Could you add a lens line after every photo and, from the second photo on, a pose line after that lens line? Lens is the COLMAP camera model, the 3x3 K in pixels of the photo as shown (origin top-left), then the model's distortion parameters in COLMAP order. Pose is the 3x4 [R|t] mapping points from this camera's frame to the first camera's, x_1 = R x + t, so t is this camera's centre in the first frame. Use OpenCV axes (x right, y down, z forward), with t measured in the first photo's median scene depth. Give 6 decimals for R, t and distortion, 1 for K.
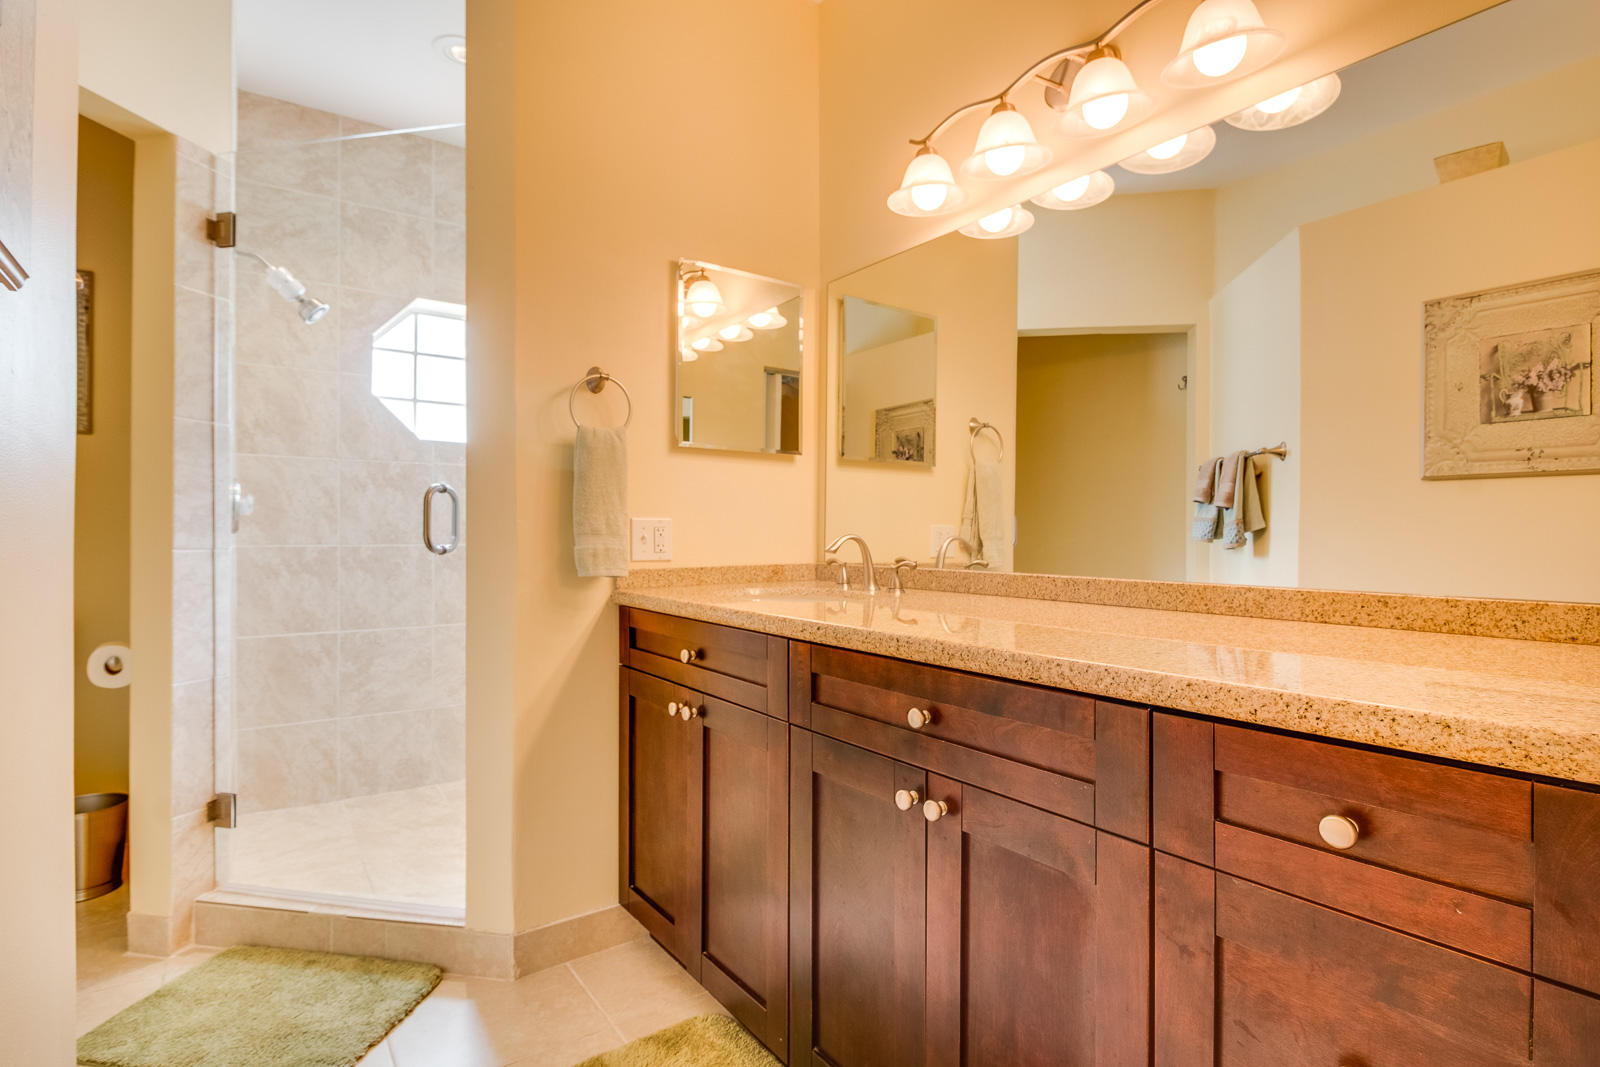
lens RADIAL K [[758.5, 0, 800.0], [0, 758.5, 533.5], [0, 0, 1]] dist [0.010341, -0.021507]
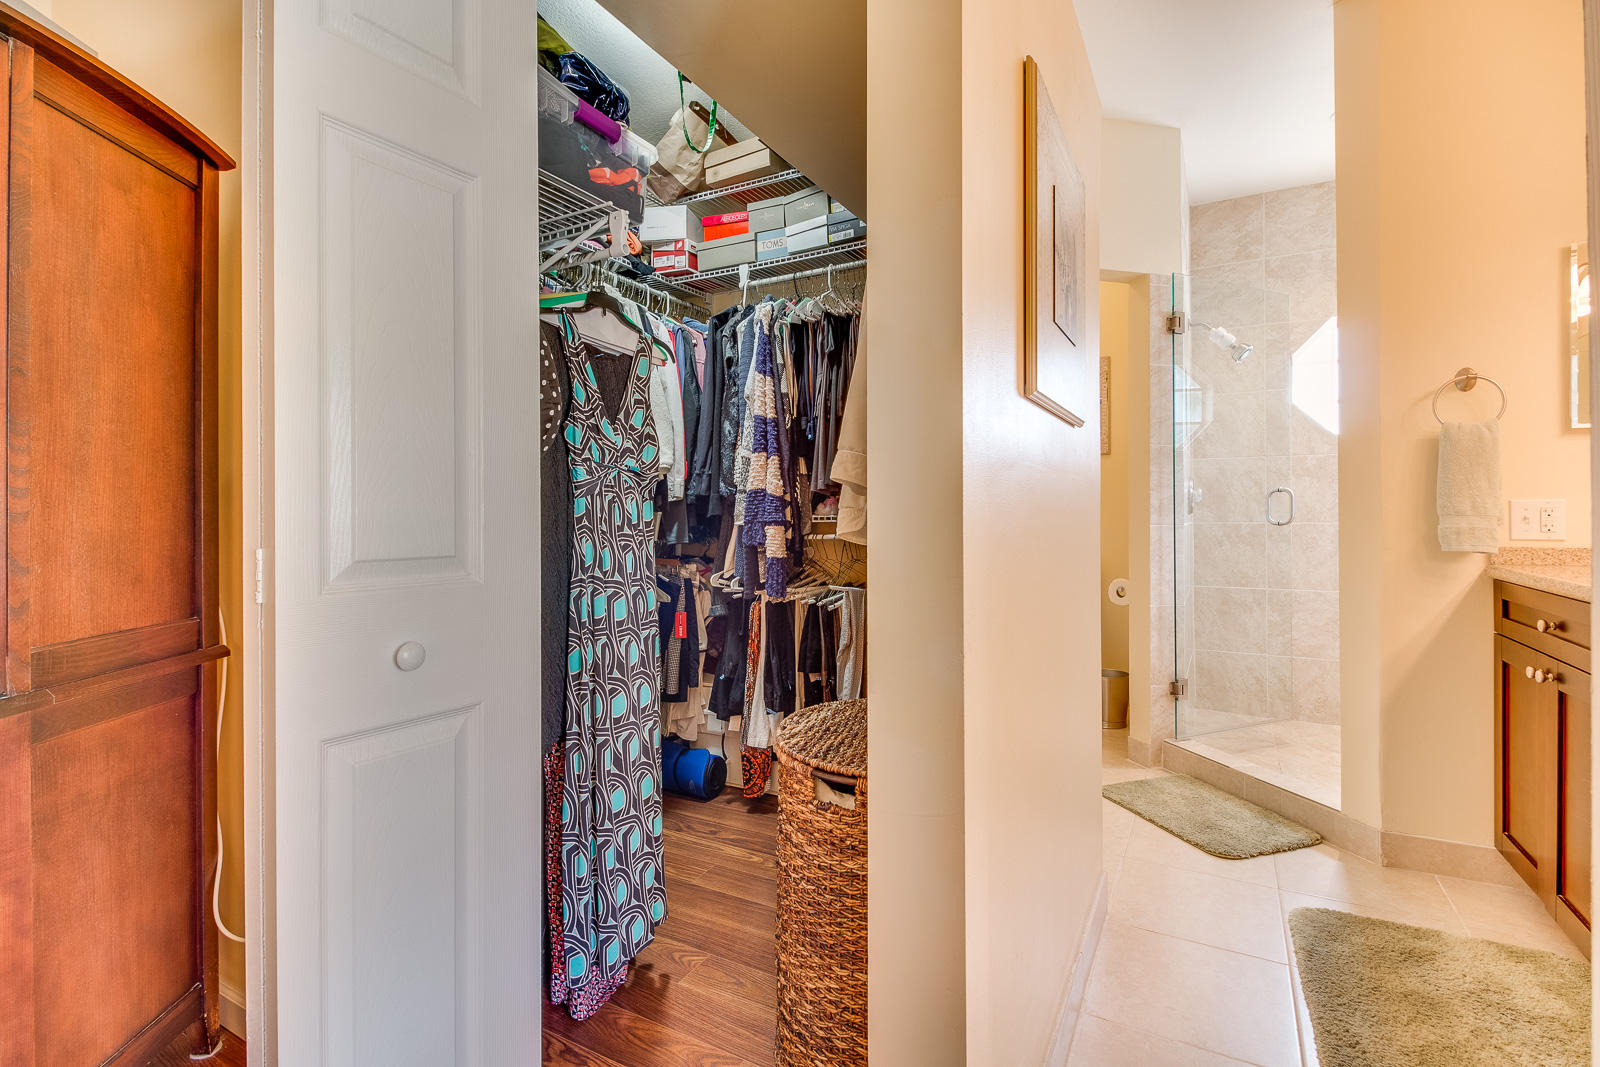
lens RADIAL K [[722.1, 0, 802.3], [0, 722.1, 514.0], [0, 0, 1]] dist [0.004524, 0.000169]
pose [[0.395214, -0.003898, -0.918581, 0.339735], [0.007669, 0.999970, -0.000944, -0.007273], [0.918557, -0.006671, 0.395232, -0.348491]]
